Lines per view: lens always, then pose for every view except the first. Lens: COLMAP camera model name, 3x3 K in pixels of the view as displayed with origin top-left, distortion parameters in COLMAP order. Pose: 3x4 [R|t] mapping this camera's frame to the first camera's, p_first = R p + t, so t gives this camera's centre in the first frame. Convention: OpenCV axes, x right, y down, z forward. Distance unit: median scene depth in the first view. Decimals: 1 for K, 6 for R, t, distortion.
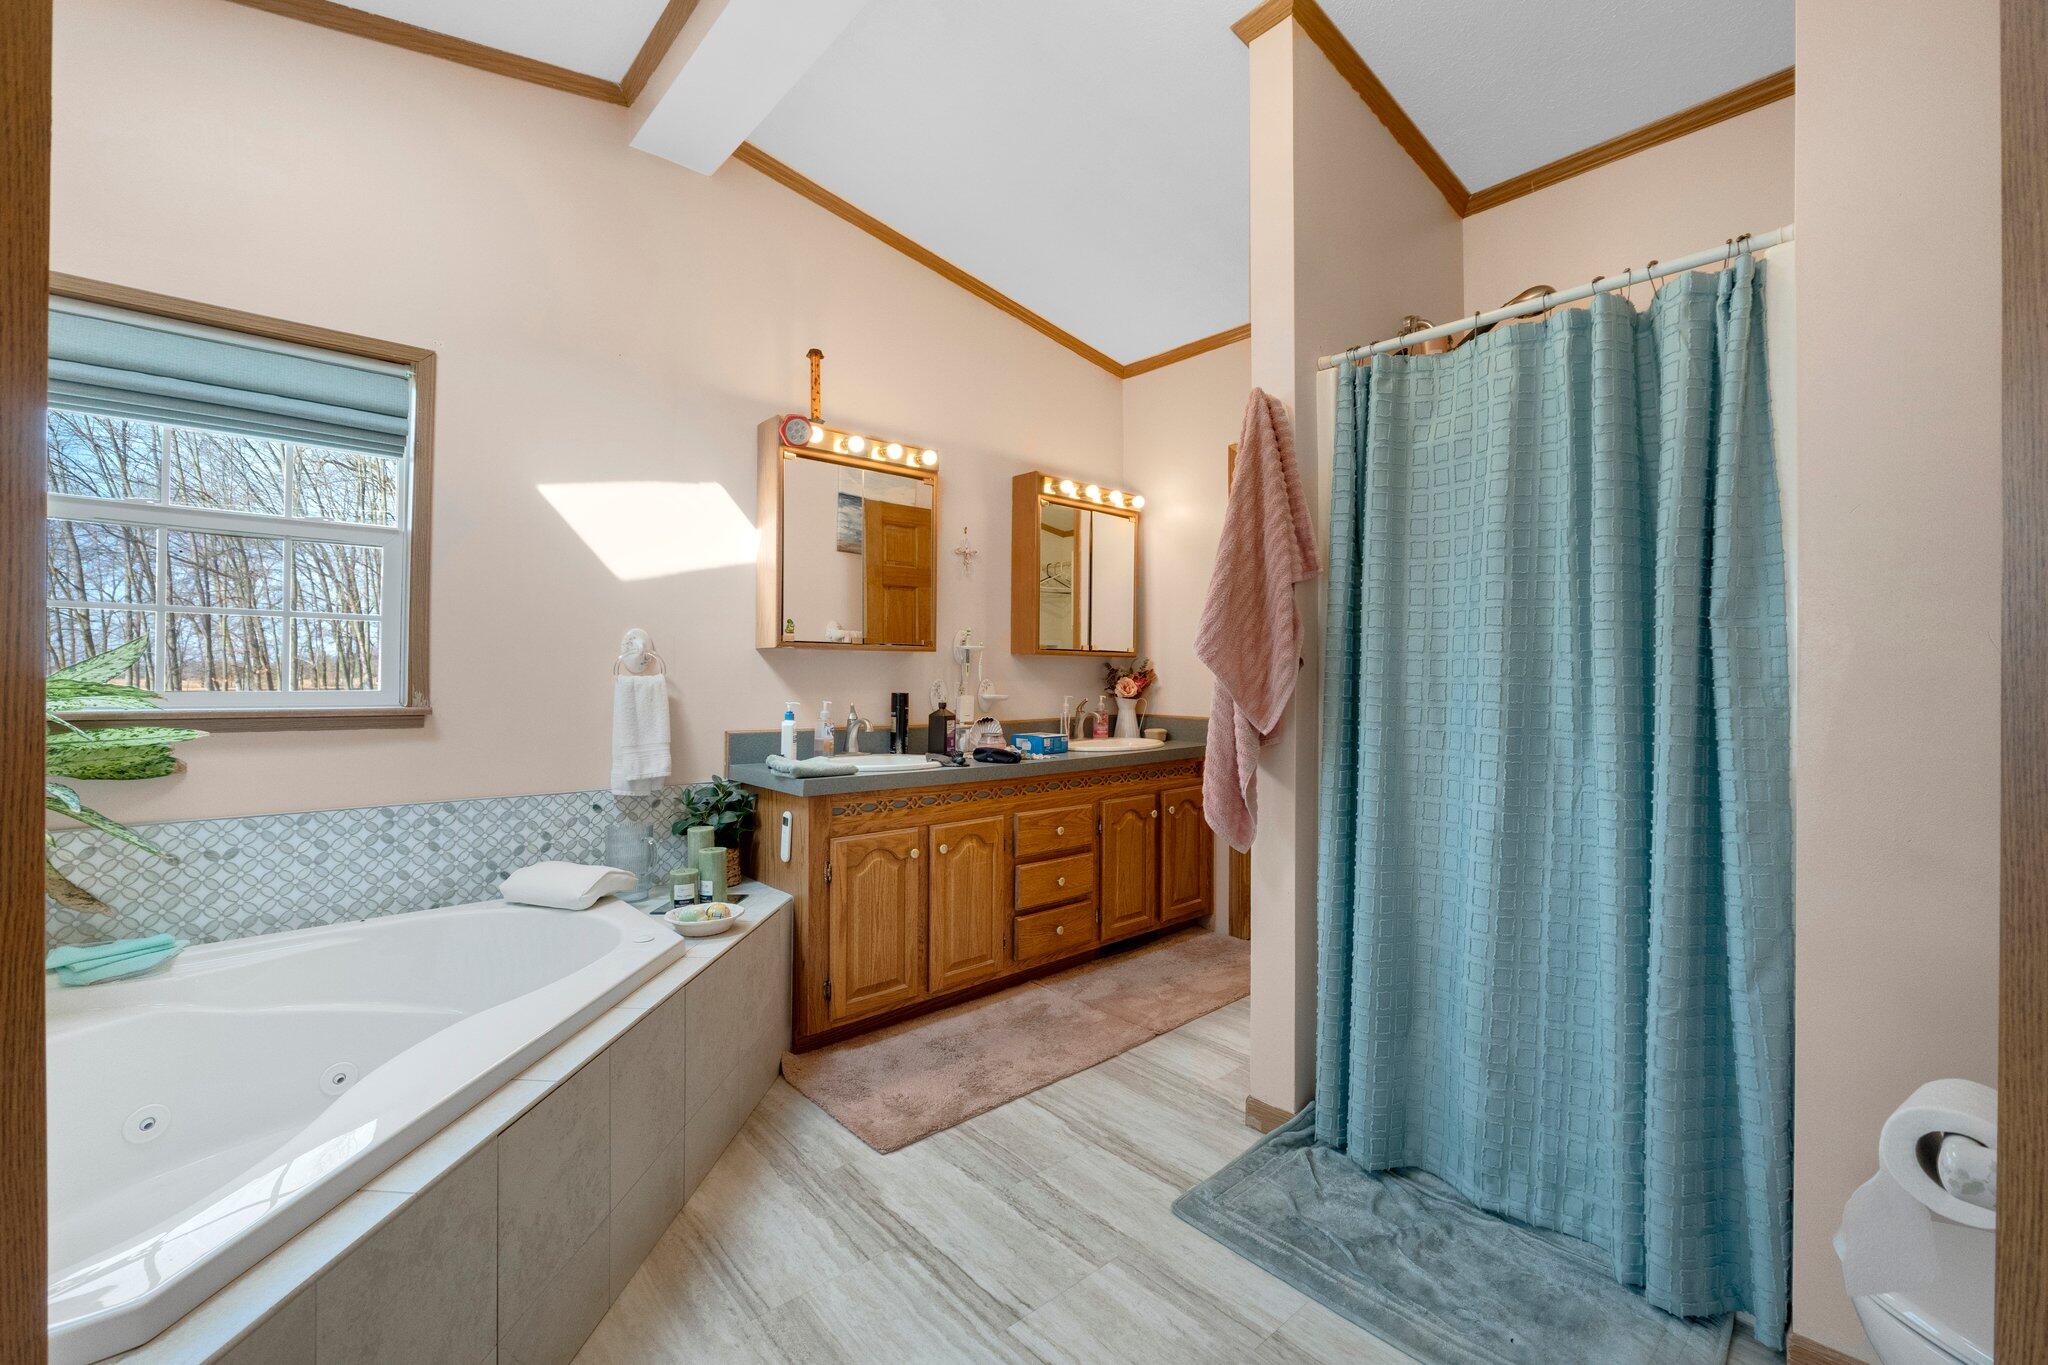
lens RADIAL K [[862.0, 0, 1027.1], [0, 862.0, 677.3], [0, 0, 1]] dist [-0.004270, 0.000177]
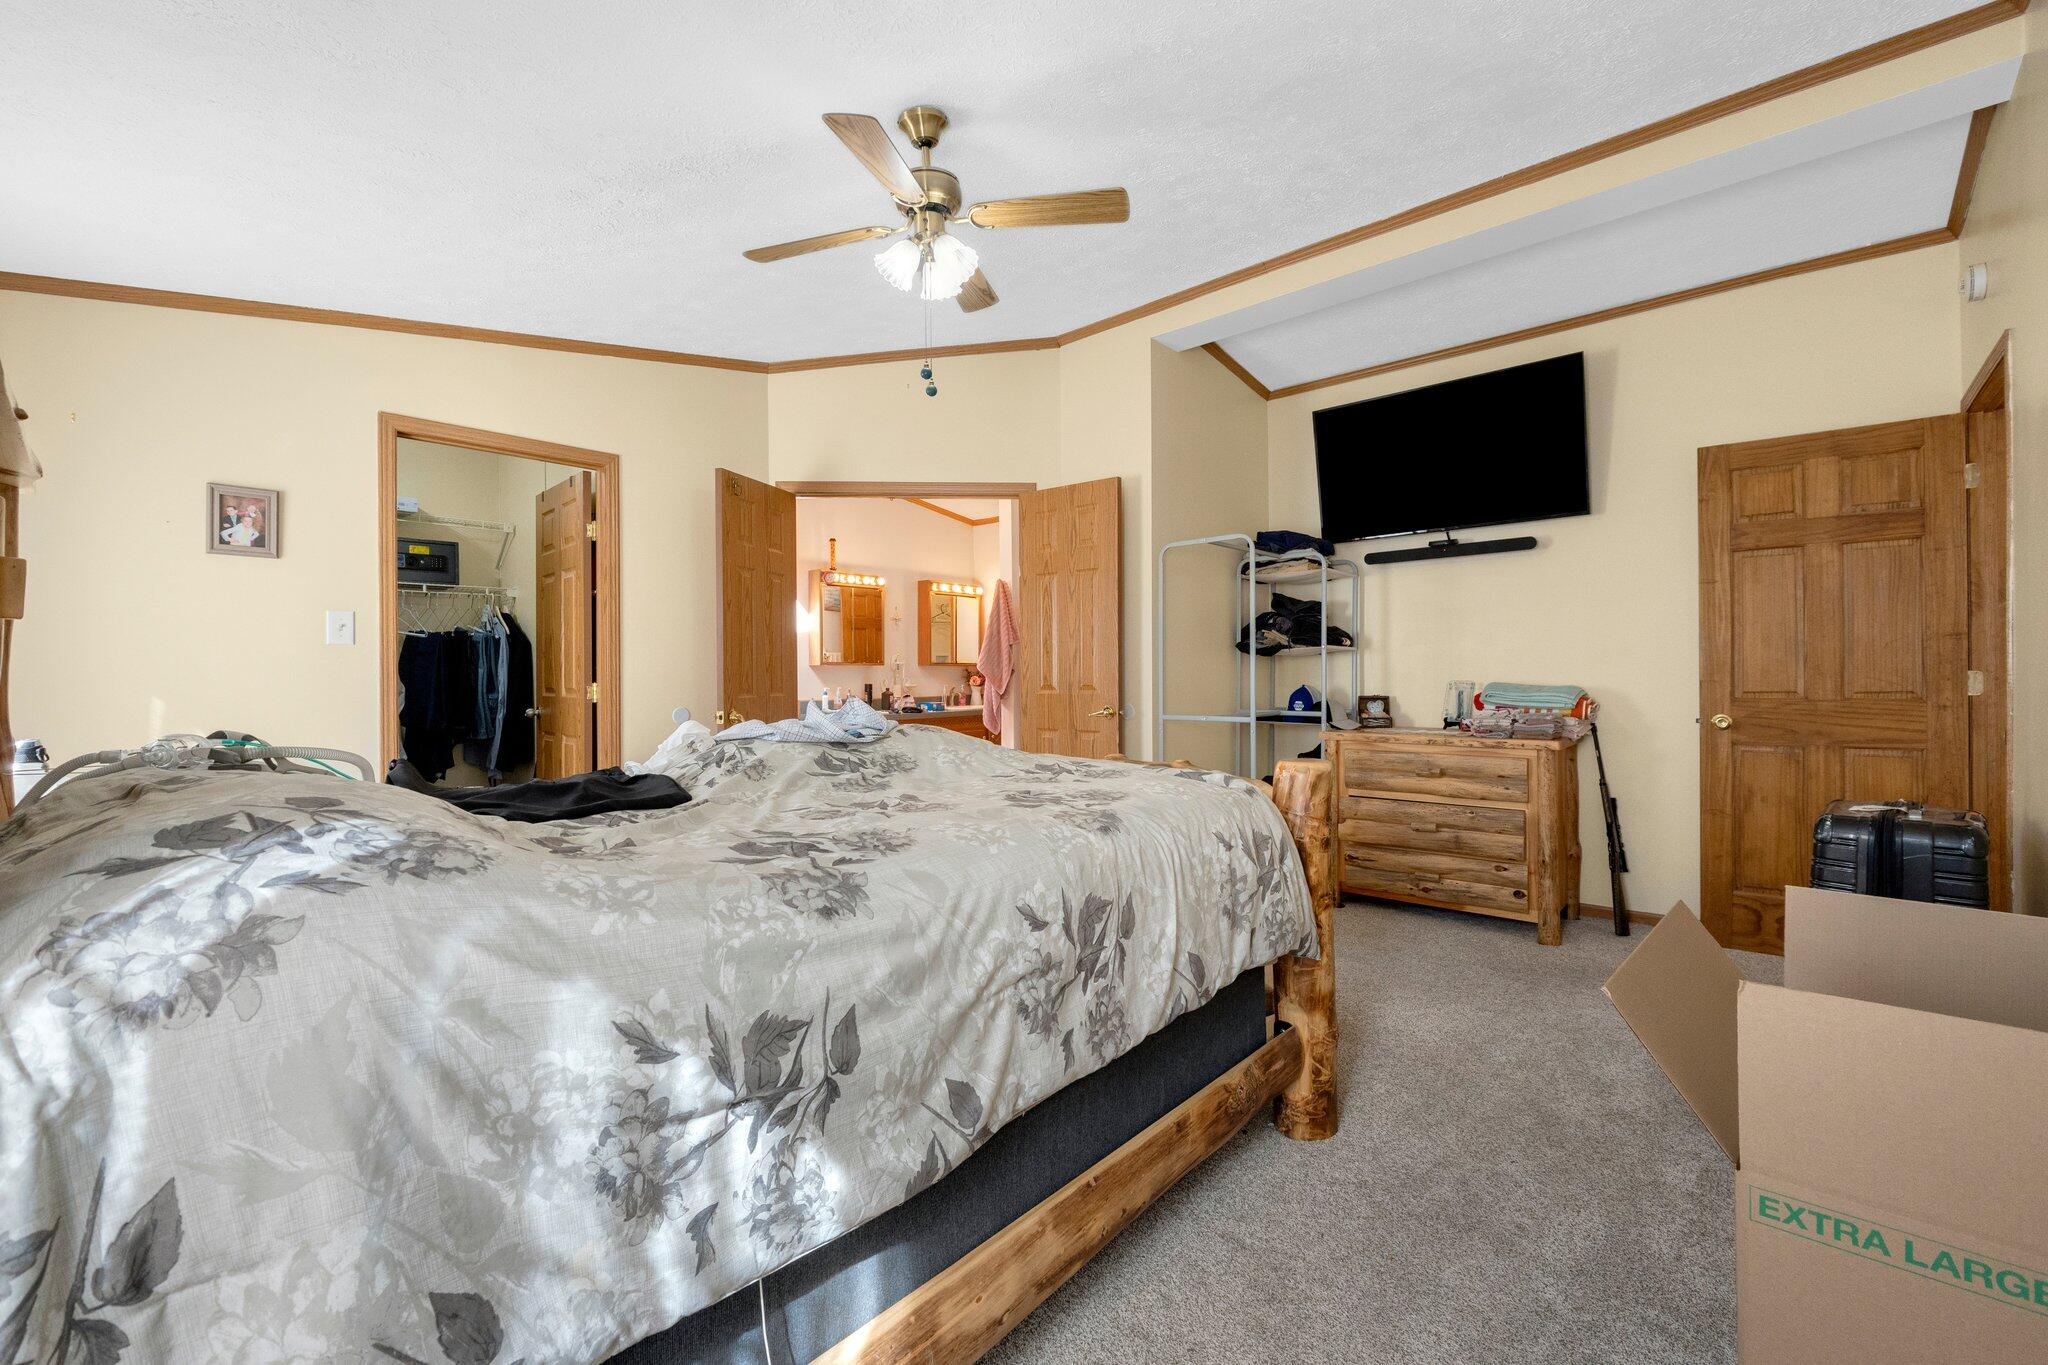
lens RADIAL K [[862.0, 0, 1014.3], [0, 862.0, 676.6], [0, 0, 1]] dist [-0.004270, 0.000177]
pose [[0.996185, -0.010280, 0.086659, 0.034528], [0.010173, 0.999947, 0.001670, -0.000593], [-0.086671, -0.000782, 0.996237, -1.192340]]
